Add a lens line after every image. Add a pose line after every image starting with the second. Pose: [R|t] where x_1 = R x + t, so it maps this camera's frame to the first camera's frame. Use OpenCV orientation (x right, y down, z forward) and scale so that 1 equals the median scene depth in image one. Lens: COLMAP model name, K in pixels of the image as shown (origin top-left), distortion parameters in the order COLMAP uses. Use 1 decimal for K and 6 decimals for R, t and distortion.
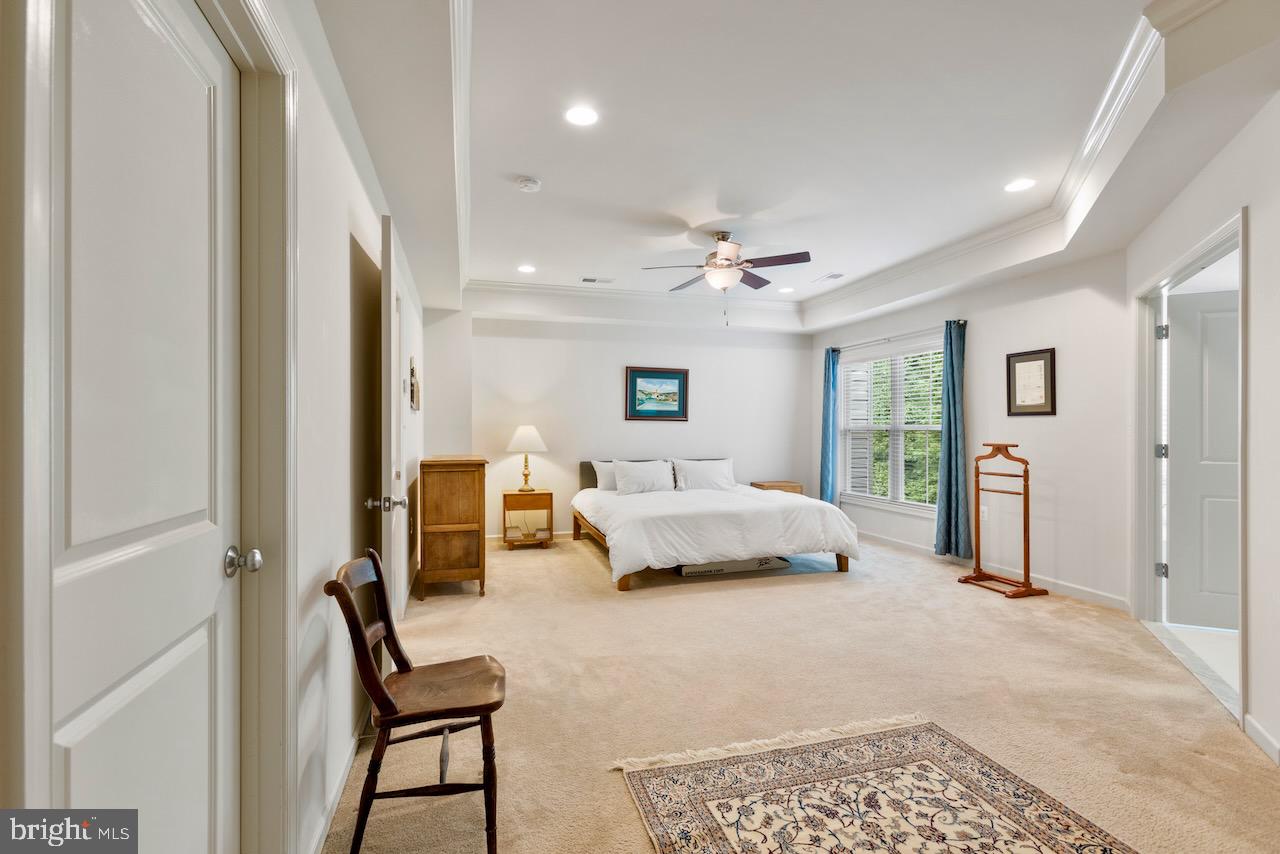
lens RADIAL K [[562.9, 0, 639.4], [0, 562.9, 430.2], [0, 0, 1]] dist [-0.002277, 0.003071]
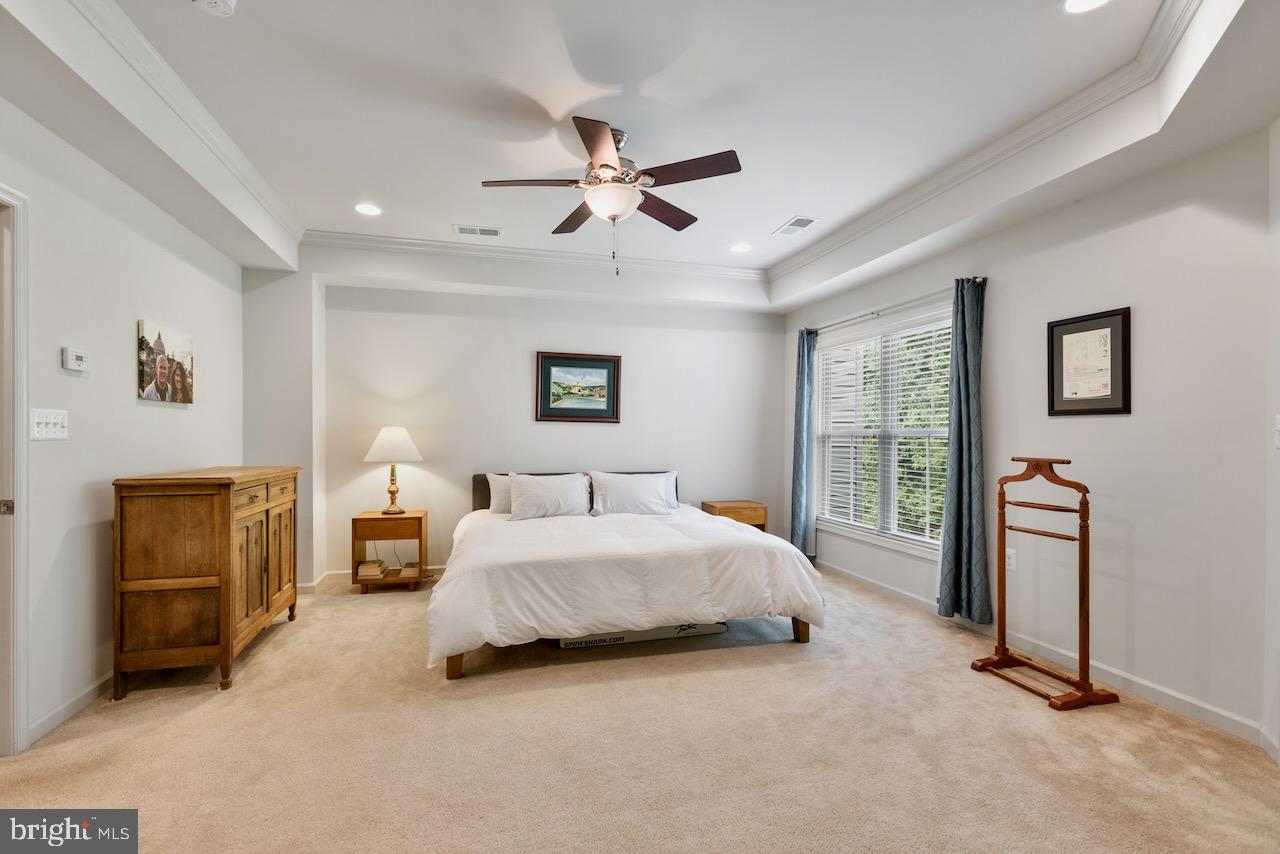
lens RADIAL K [[562.9, 0, 635.2], [0, 562.9, 435.8], [0, 0, 1]] dist [-0.002277, 0.003071]
pose [[0.999746, 0.006439, -0.021604, 0.190299], [-0.006402, 0.999978, 0.001747, 0.000537], [0.021615, -0.001608, 0.999765, 0.342375]]
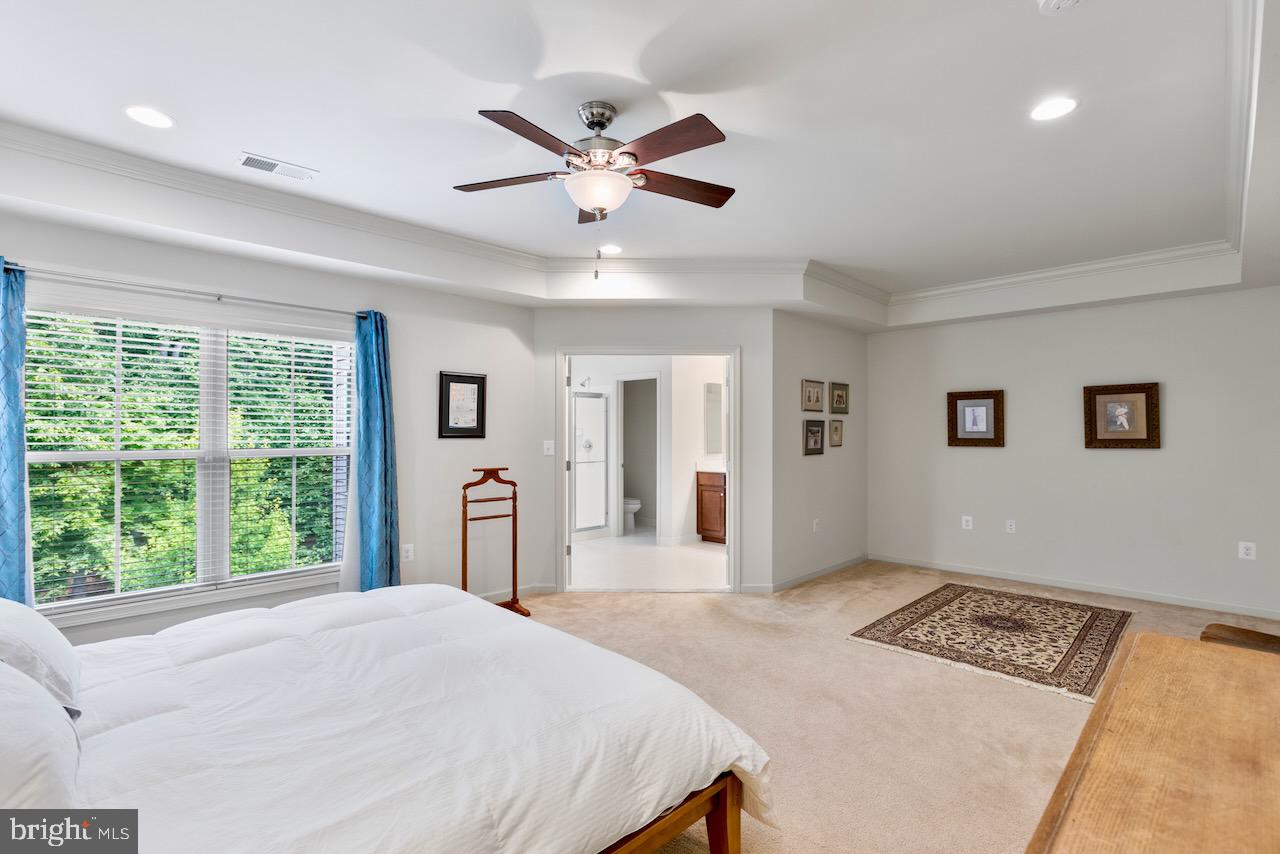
lens RADIAL K [[596.2, 0, 638.1], [0, 596.2, 425.6], [0, 0, 1]] dist [0.000280, 0.000401]
pose [[-0.473699, 0.015133, 0.880557, -0.375813], [0.000440, 0.999856, -0.016946, -0.030719], [-0.880687, -0.007640, -0.473637, 1.232919]]
